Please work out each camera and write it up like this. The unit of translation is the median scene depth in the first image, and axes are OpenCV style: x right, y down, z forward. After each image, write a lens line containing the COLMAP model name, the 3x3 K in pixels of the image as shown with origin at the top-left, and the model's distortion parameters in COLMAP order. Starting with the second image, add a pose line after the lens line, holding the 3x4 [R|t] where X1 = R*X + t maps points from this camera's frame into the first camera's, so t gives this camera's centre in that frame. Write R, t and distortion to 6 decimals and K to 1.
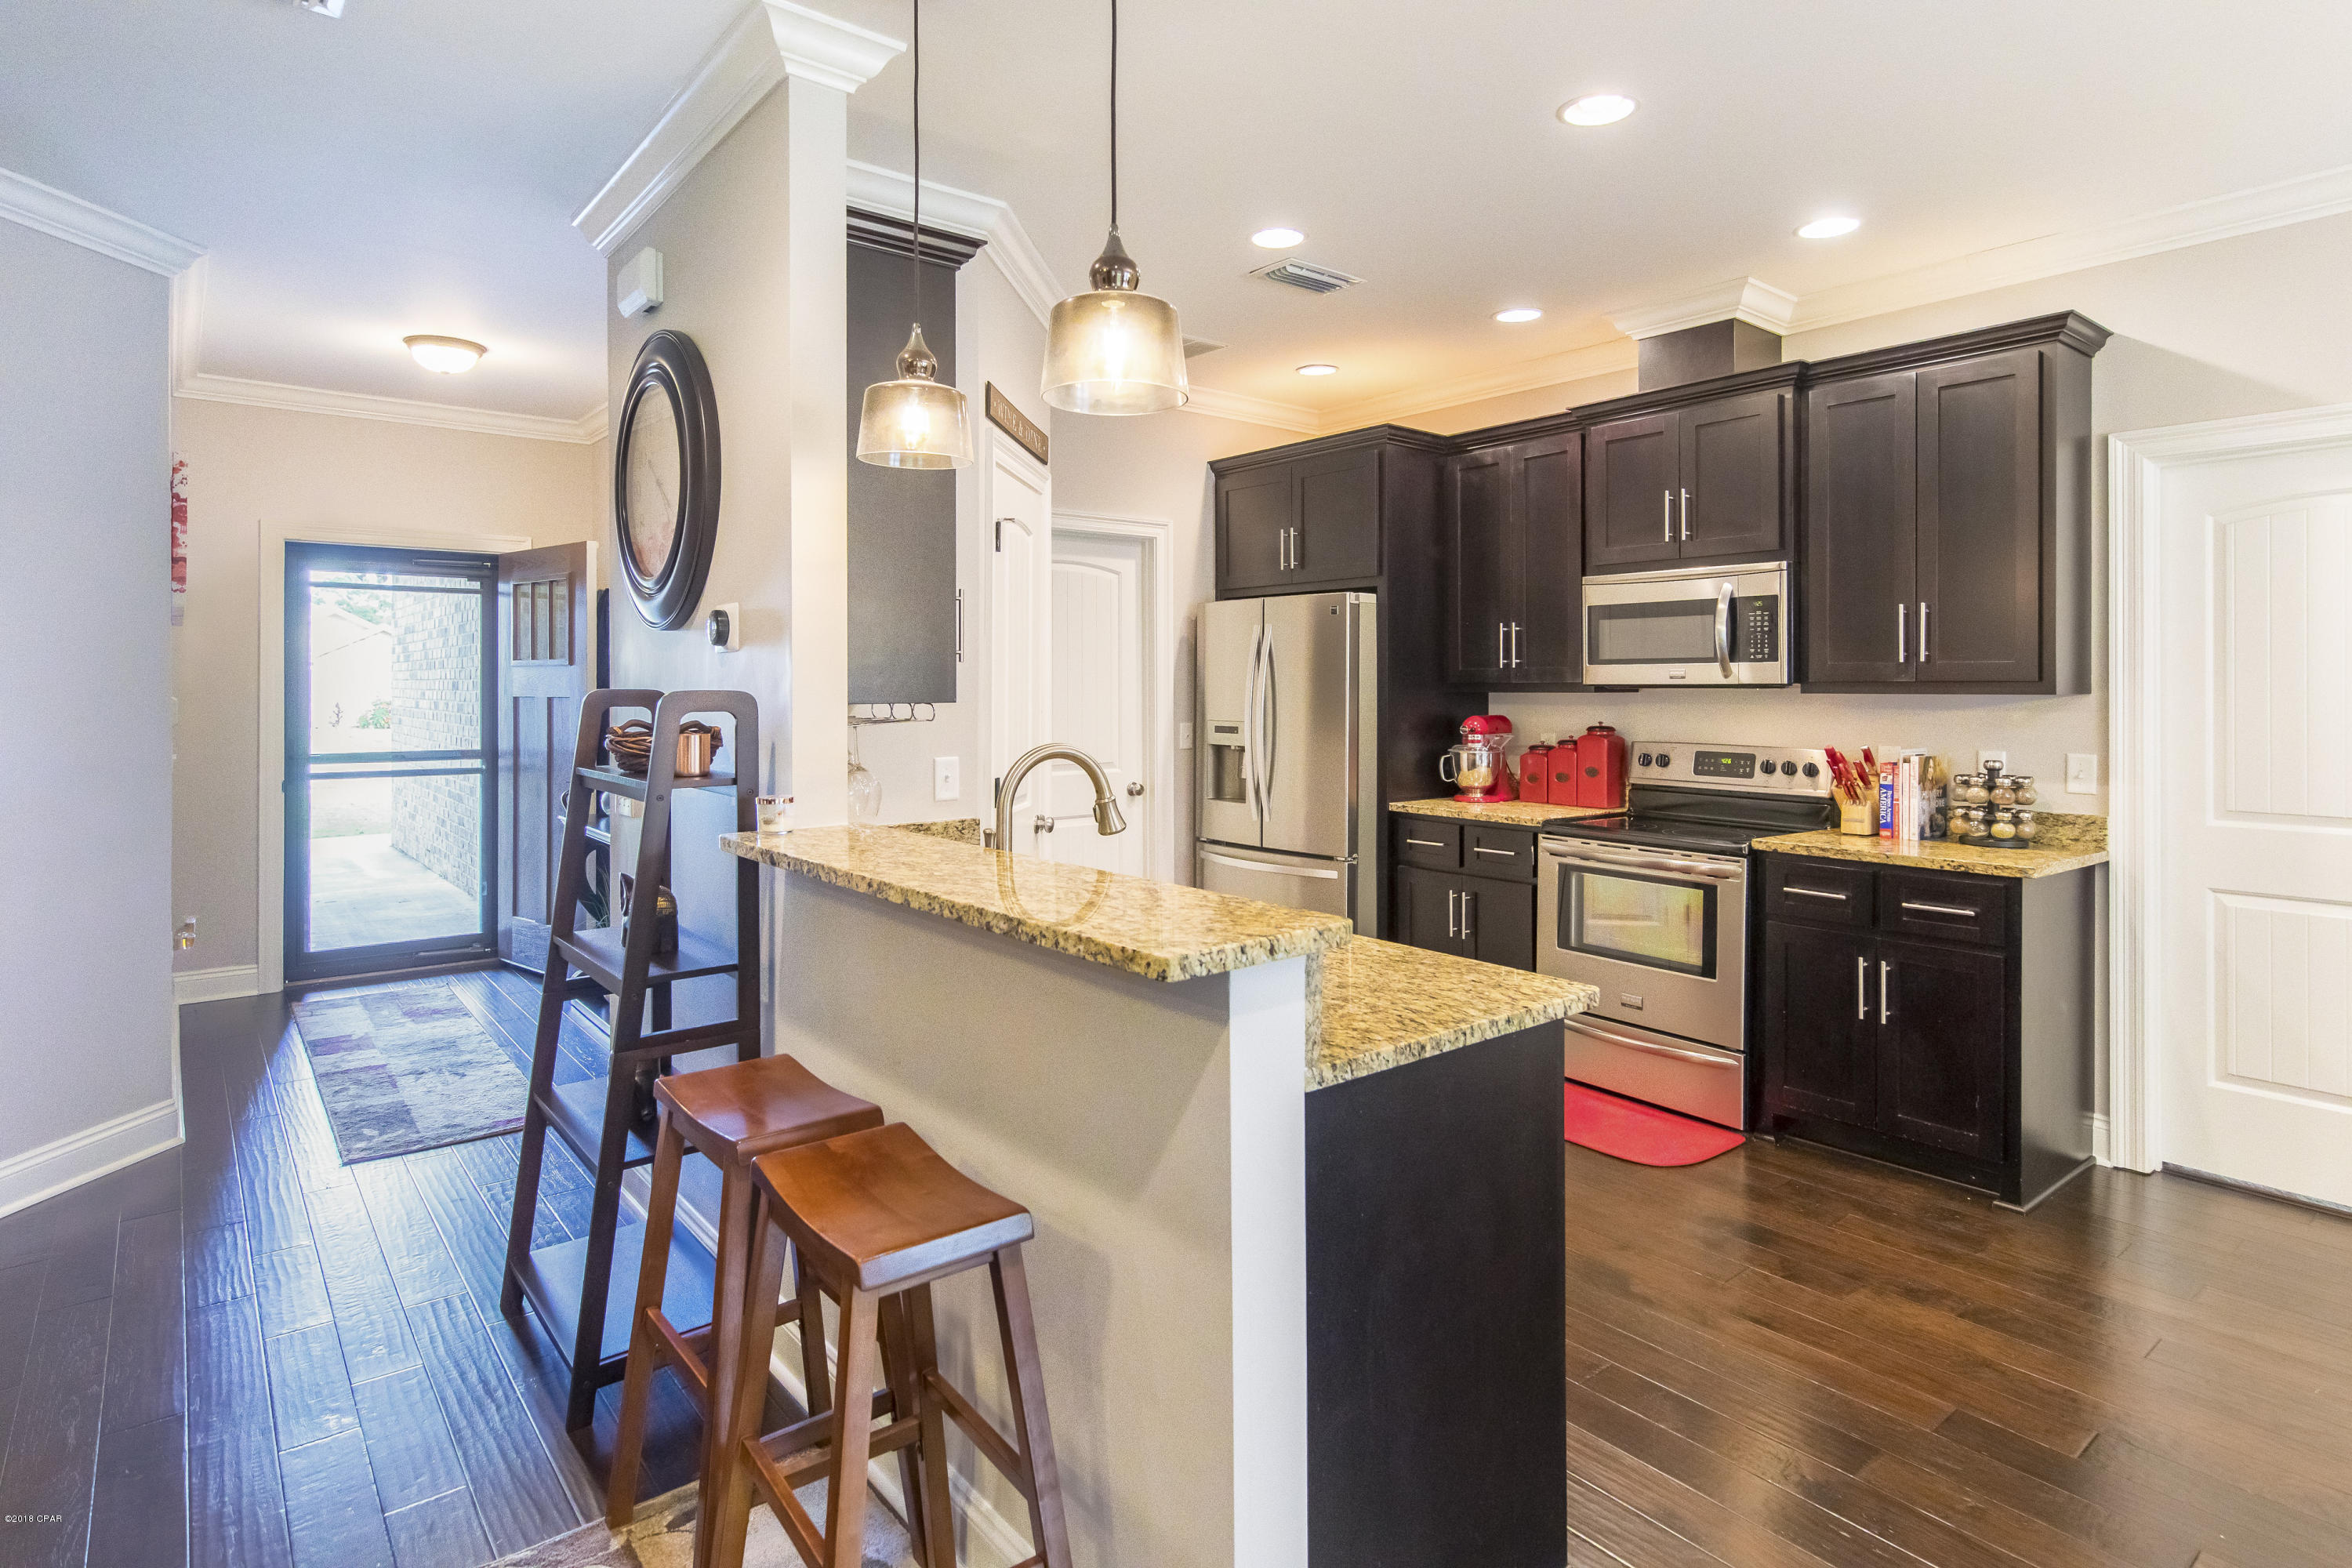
lens RADIAL K [[1219.7, 0, 1220.8], [0, 1219.7, 688.9], [0, 0, 1]] dist [-0.002707, -0.001892]
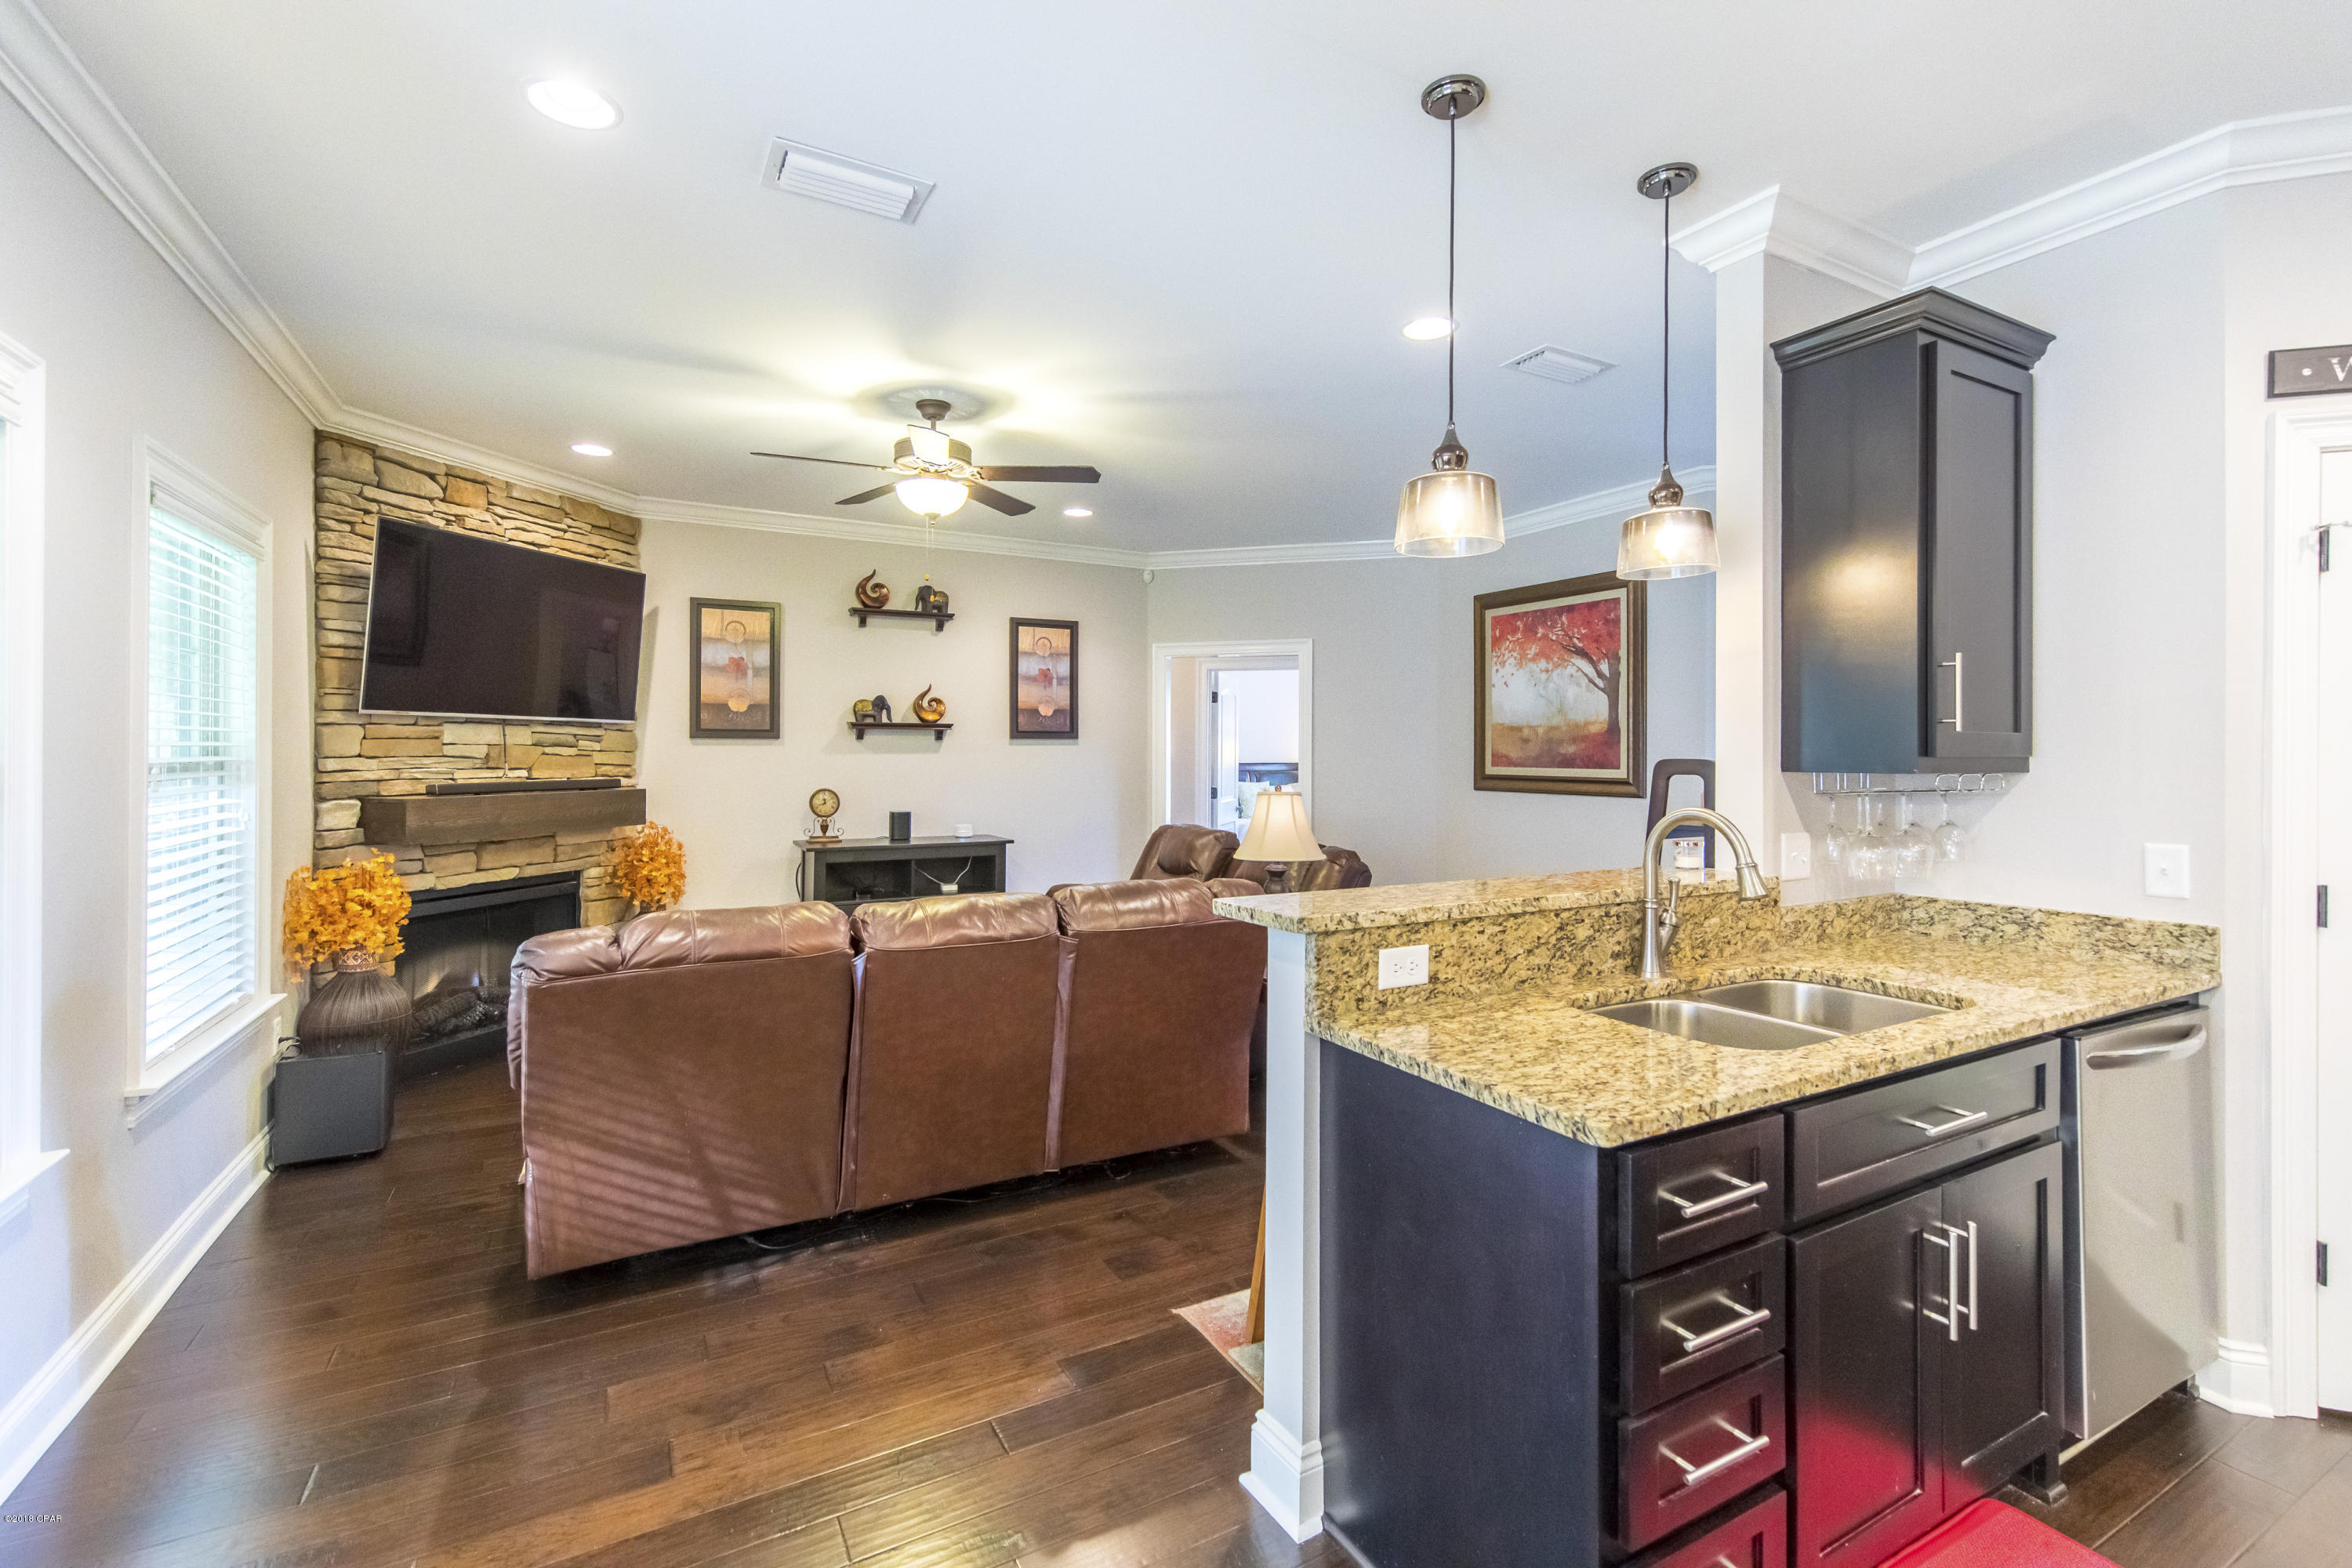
lens RADIAL K [[1030.3, 0, 1170.6], [0, 1030.3, 752.1], [0, 0, 1]] dist [0.012364, -0.001500]
pose [[-0.195609, -0.002596, -0.980679, 0.501806], [-0.004964, 0.999986, -0.001657, -0.001451], [0.980669, 0.004544, -0.195619, 0.409040]]
